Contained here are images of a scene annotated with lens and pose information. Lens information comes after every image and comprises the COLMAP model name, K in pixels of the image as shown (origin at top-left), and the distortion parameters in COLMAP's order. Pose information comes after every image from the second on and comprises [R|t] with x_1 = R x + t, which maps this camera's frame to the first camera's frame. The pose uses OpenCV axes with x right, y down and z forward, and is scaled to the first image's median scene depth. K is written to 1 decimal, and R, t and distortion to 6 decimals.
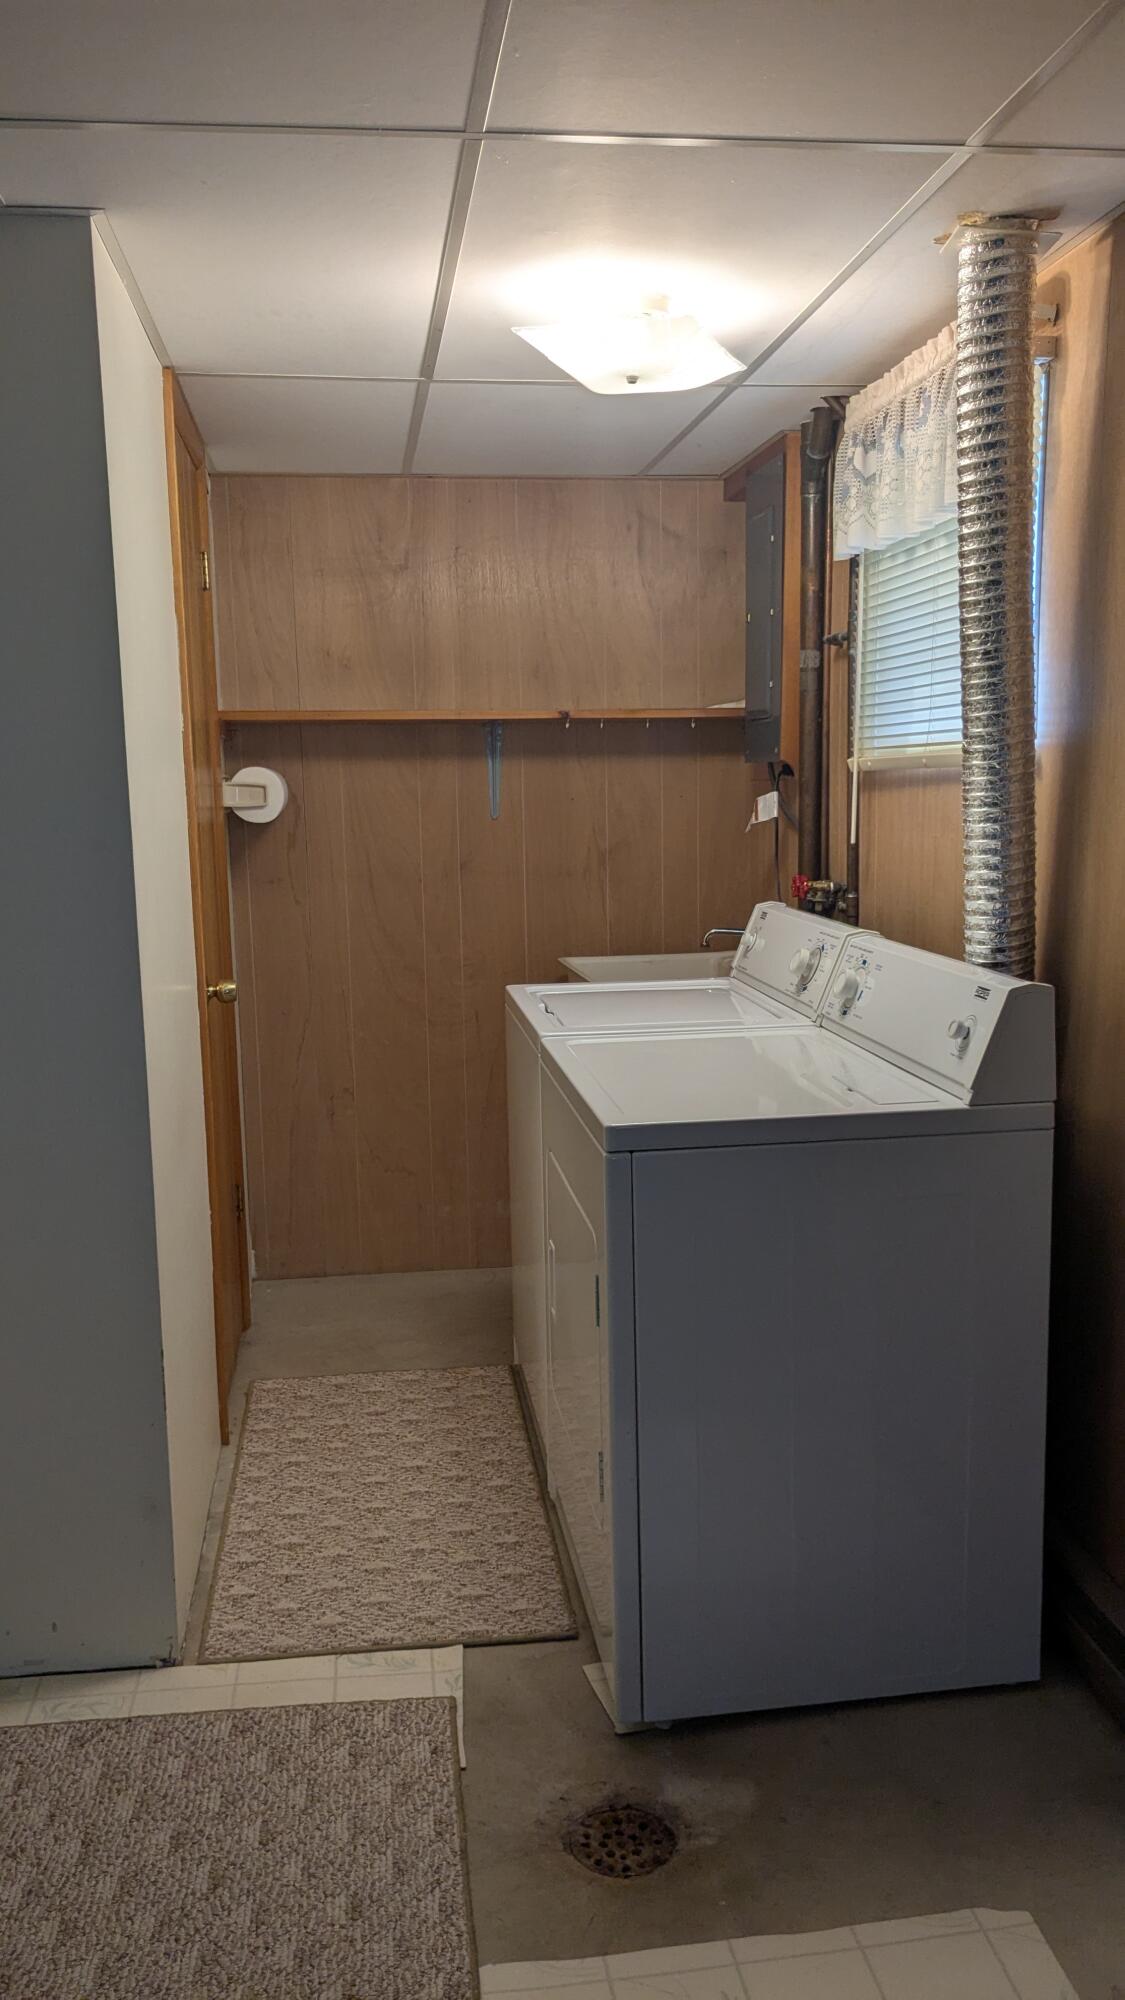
lens RADIAL K [[1597.5, 0, 564.1], [0, 1597.5, 1011.4], [0, 0, 1]] dist [0.046636, -0.097589]
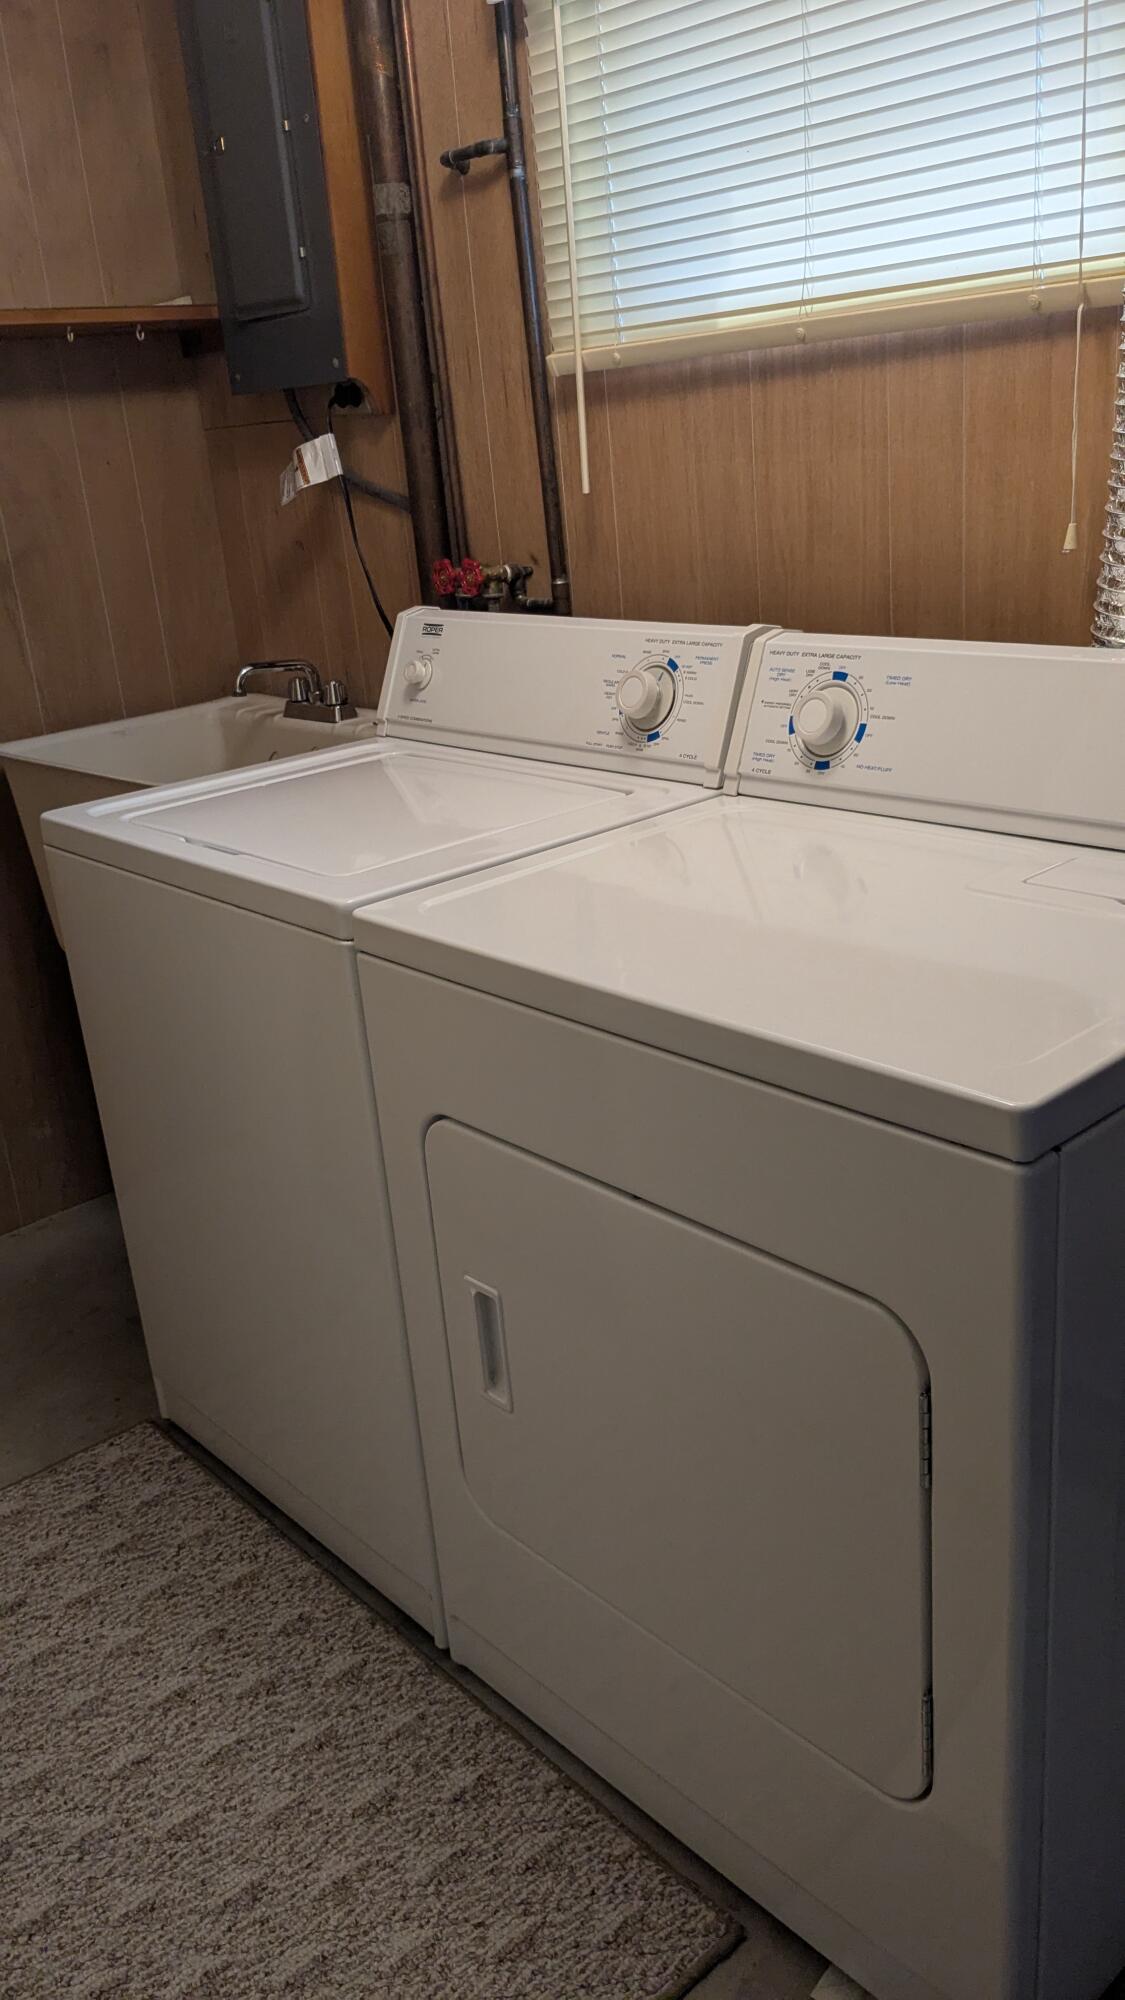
lens RADIAL K [[1597.5, 0, 557.8], [0, 1597.5, 999.4], [0, 0, 1]] dist [0.046636, -0.097589]
pose [[0.826773, -0.239146, 0.509172, -0.204302], [0.149276, 0.965955, 0.211298, -0.048898], [-0.542368, -0.098688, 0.834325, 0.469780]]
